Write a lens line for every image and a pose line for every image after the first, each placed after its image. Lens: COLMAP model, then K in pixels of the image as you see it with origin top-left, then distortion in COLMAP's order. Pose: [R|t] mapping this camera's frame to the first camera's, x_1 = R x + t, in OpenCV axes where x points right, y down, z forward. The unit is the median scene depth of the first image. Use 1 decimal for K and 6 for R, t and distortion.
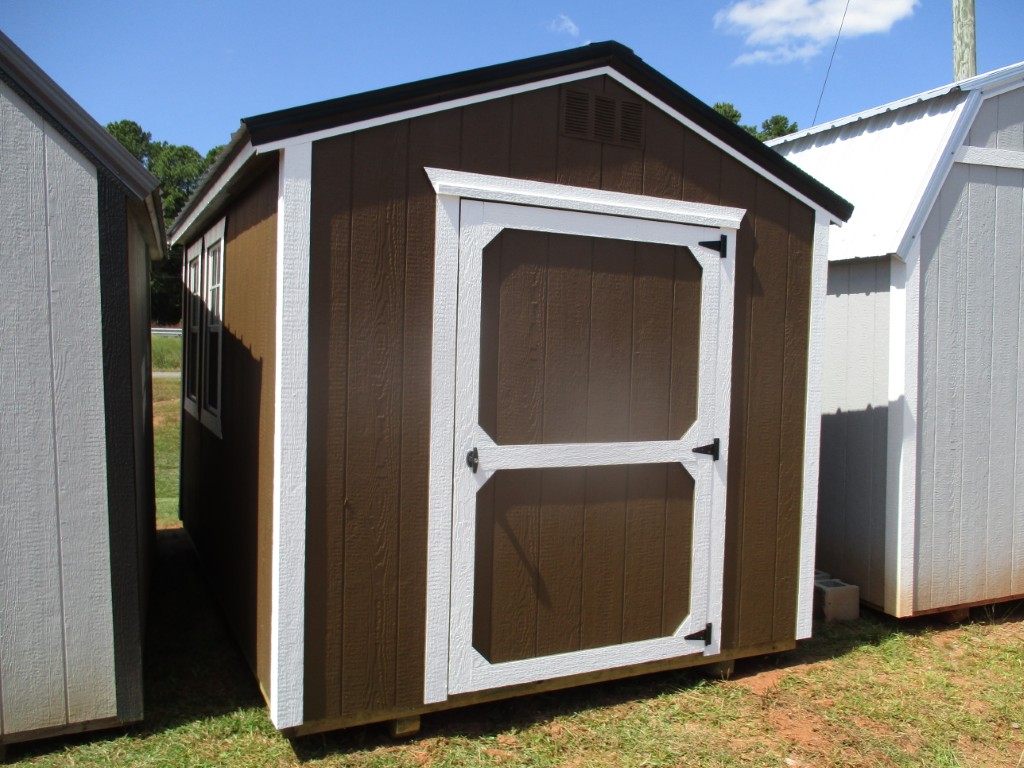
lens RADIAL K [[850.2, 0, 513.0], [0, 850.2, 381.6], [0, 0, 1]] dist [-0.035884, 0.020631]
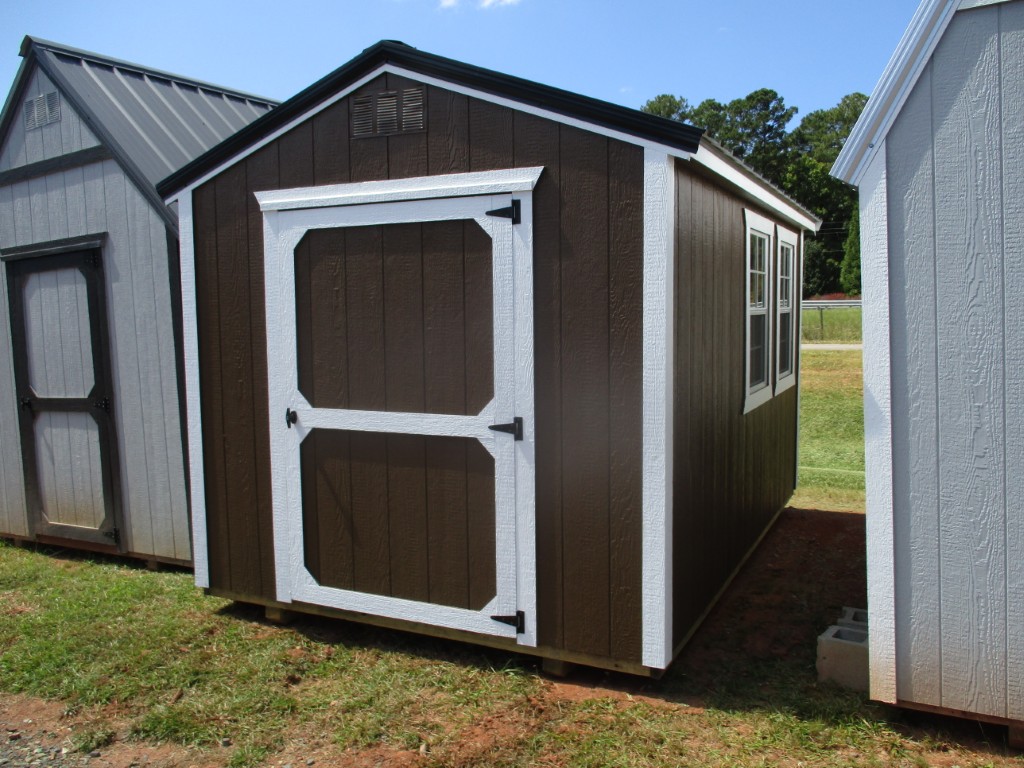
lens RADIAL K [[850.2, 0, 513.9], [0, 850.2, 385.4], [0, 0, 1]] dist [-0.035884, 0.020631]
pose [[0.615858, 0.033271, -0.787154, 1.003859], [-0.004128, 0.999230, 0.039006, -0.005434], [0.787846, -0.020772, 0.615522, 0.426228]]
